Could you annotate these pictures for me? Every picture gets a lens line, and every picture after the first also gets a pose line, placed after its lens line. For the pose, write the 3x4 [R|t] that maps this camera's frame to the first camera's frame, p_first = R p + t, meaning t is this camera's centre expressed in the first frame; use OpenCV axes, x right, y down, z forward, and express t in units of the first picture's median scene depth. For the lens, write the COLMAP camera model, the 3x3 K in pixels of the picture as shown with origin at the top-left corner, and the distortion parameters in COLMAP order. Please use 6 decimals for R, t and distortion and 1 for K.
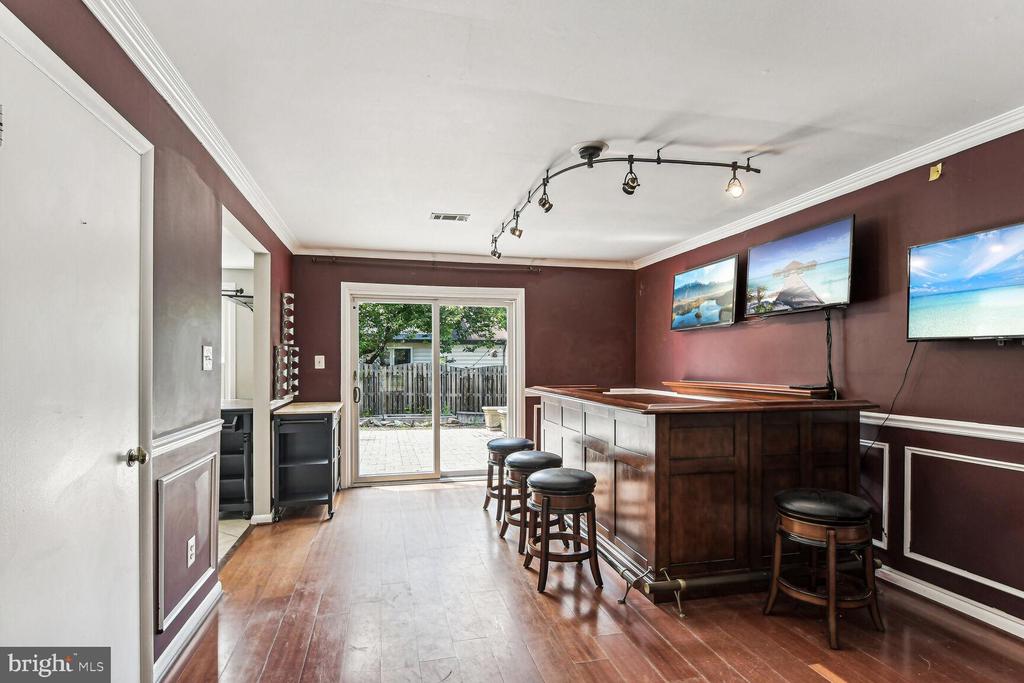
lens RADIAL K [[512.6, 0, 487.8], [0, 512.6, 361.6], [0, 0, 1]] dist [-0.028315, -0.005010]
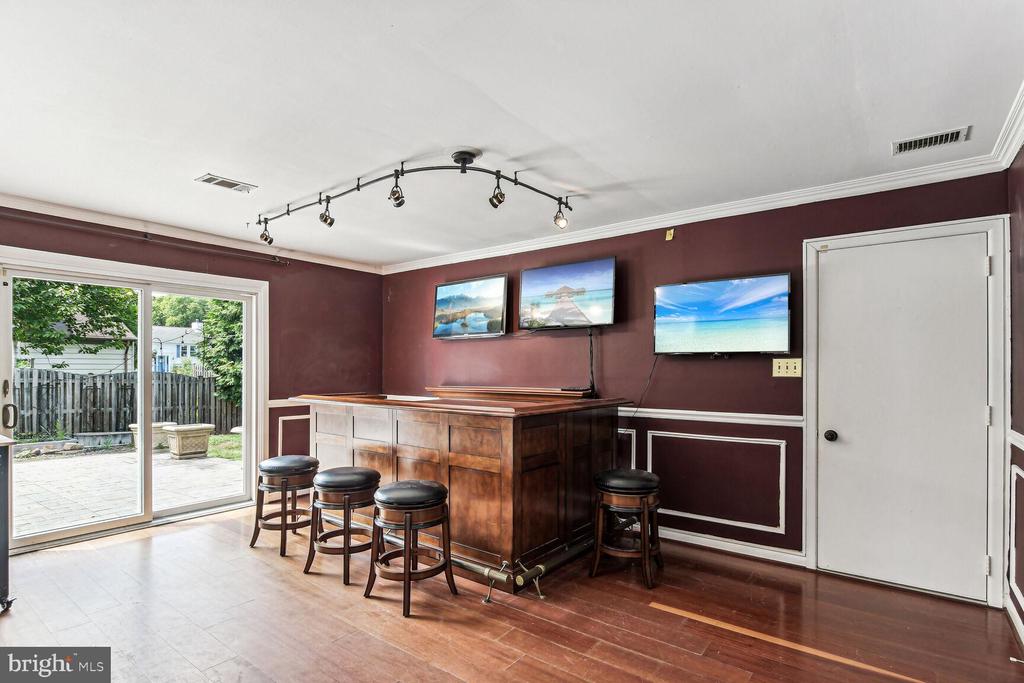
lens RADIAL K [[512.6, 0, 521.1], [0, 512.6, 367.5], [0, 0, 1]] dist [-0.028315, -0.005010]
pose [[0.756863, 0.003726, 0.653563, -0.312346], [-0.003919, 0.999992, -0.001163, -0.000816], [-0.653562, -0.001681, 0.756871, 0.150643]]
